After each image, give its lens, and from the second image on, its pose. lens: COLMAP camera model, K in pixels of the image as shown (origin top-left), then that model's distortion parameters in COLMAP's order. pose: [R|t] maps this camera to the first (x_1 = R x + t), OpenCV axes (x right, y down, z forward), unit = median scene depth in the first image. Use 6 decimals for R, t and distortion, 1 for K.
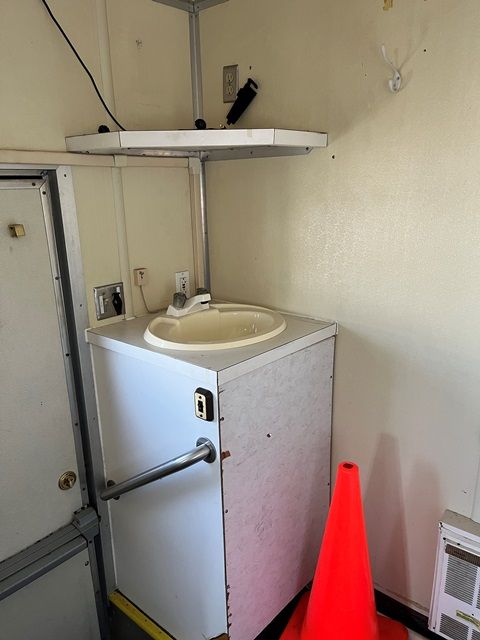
lens RADIAL K [[476.6, 0, 240.0], [0, 476.6, 320.0], [0, 0, 1]] dist [0.006424, 0.002905]
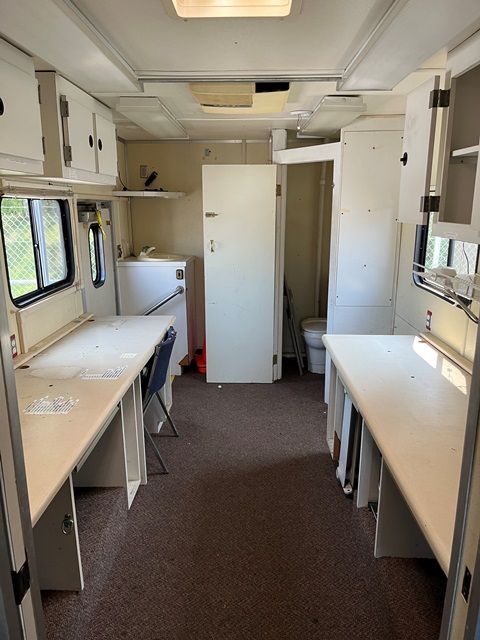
lens RADIAL K [[476.6, 0, 240.0], [0, 476.6, 320.0], [0, 0, 1]] dist [0.006424, 0.002905]
pose [[0.758235, -0.128127, 0.639268, -1.714832], [0.157272, 0.987490, 0.011381, 0.461502], [-0.632729, 0.091909, 0.768900, -1.605887]]
